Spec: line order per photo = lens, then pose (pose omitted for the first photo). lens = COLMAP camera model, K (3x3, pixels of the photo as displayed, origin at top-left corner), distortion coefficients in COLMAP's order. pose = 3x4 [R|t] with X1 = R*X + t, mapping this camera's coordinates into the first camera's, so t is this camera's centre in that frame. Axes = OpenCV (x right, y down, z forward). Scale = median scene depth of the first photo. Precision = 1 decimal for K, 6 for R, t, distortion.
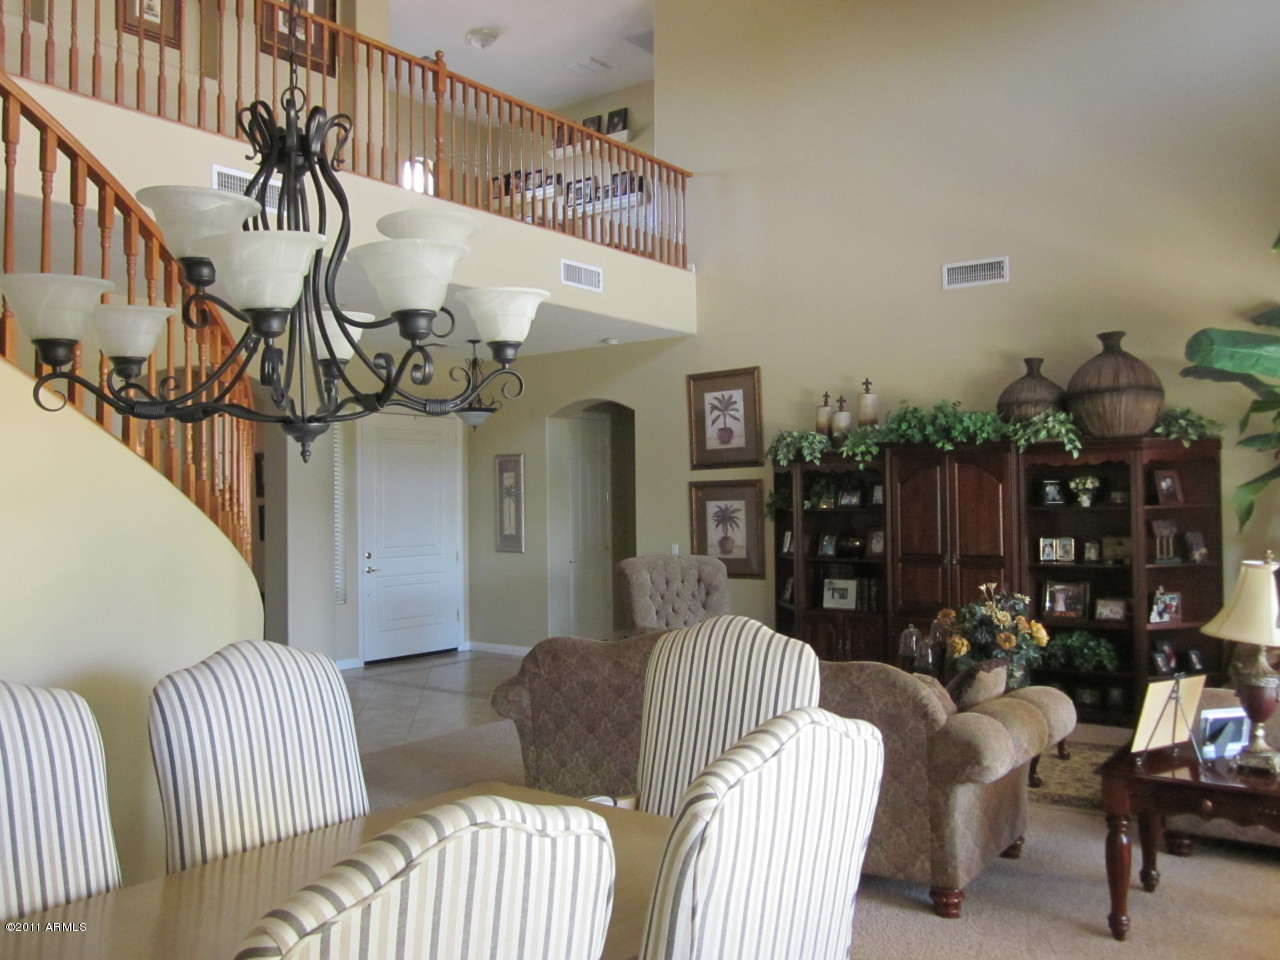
lens RADIAL K [[1070.1, 0, 646.1], [0, 1070.1, 482.8], [0, 0, 1]] dist [-0.039081, 0.004806]
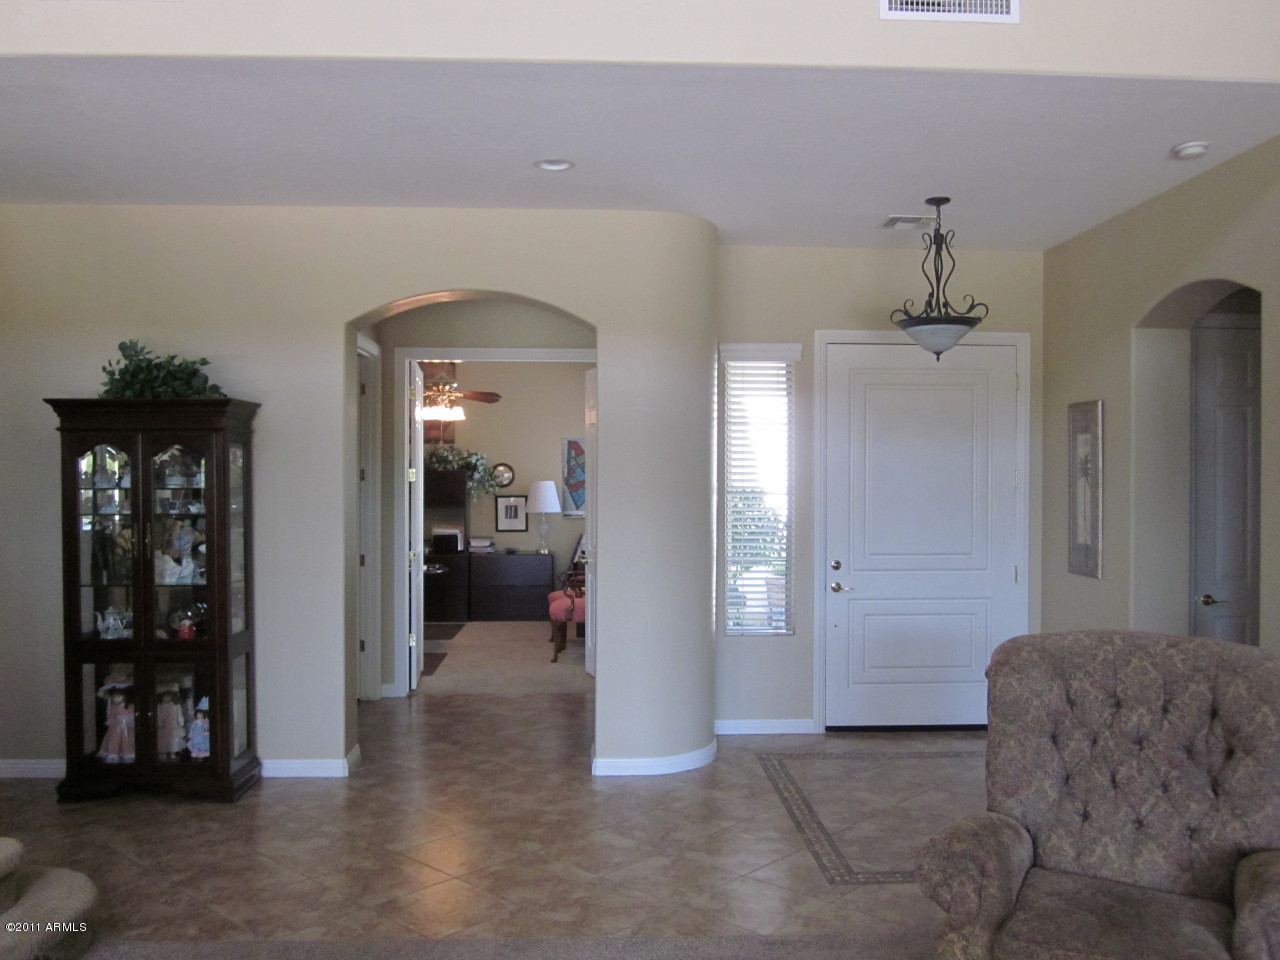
lens RADIAL K [[1052.4, 0, 647.8], [0, 1052.4, 480.4], [0, 0, 1]] dist [-0.048271, 0.013742]
pose [[0.633273, 0.015711, -0.773769, 0.178060], [0.002259, 0.999752, 0.022148, 0.002131], [0.773925, -0.015773, 0.633080, 0.550368]]
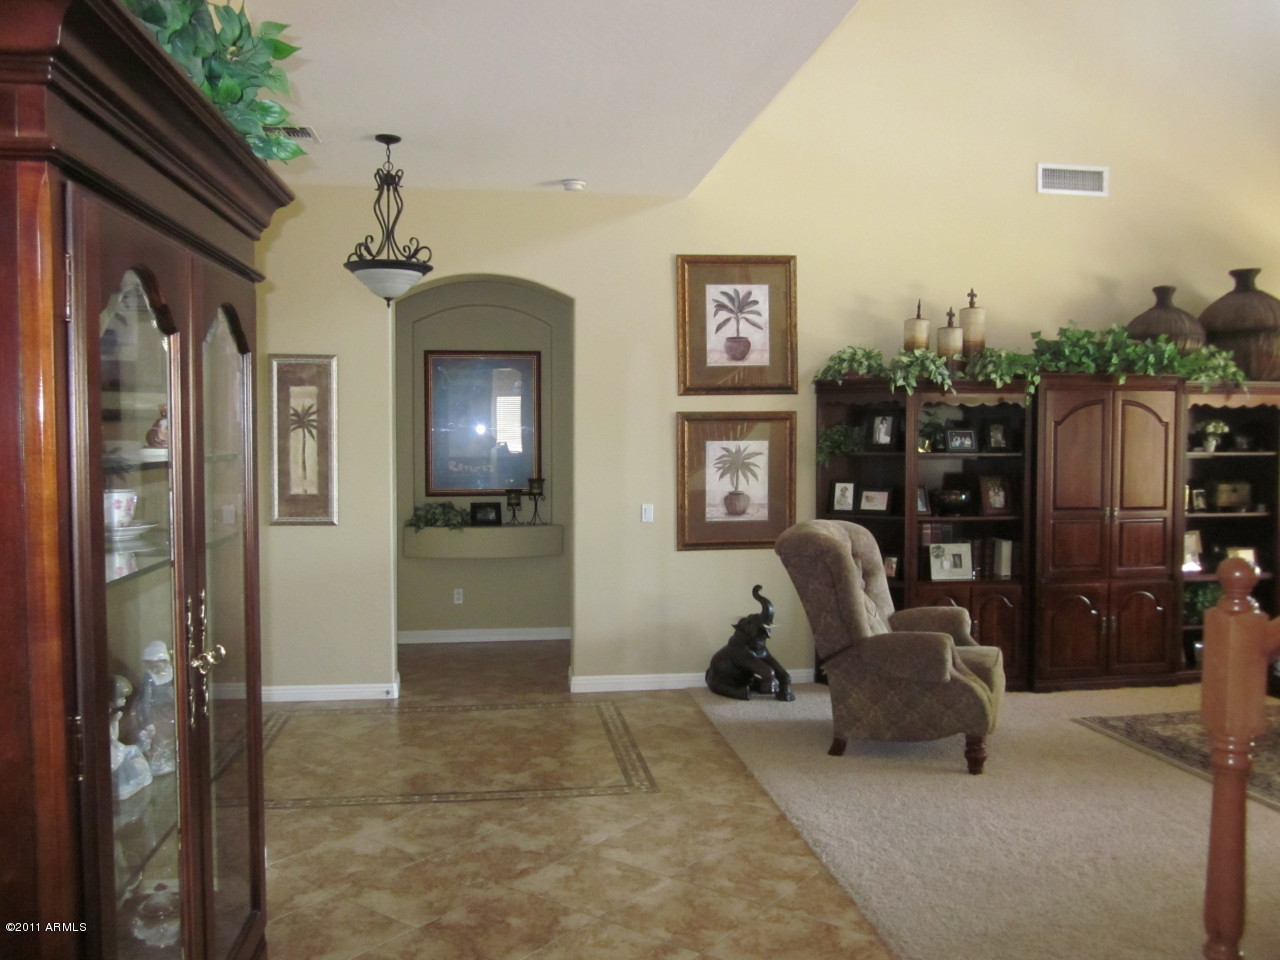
lens RADIAL K [[1070.1, 0, 646.1], [0, 1070.1, 482.8], [0, 0, 1]] dist [-0.039081, 0.004806]
pose [[0.707907, -0.020391, 0.706011, -0.468968], [-0.023990, 0.998312, 0.052887, 0.008689], [-0.705898, -0.054376, 0.706223, 0.540477]]
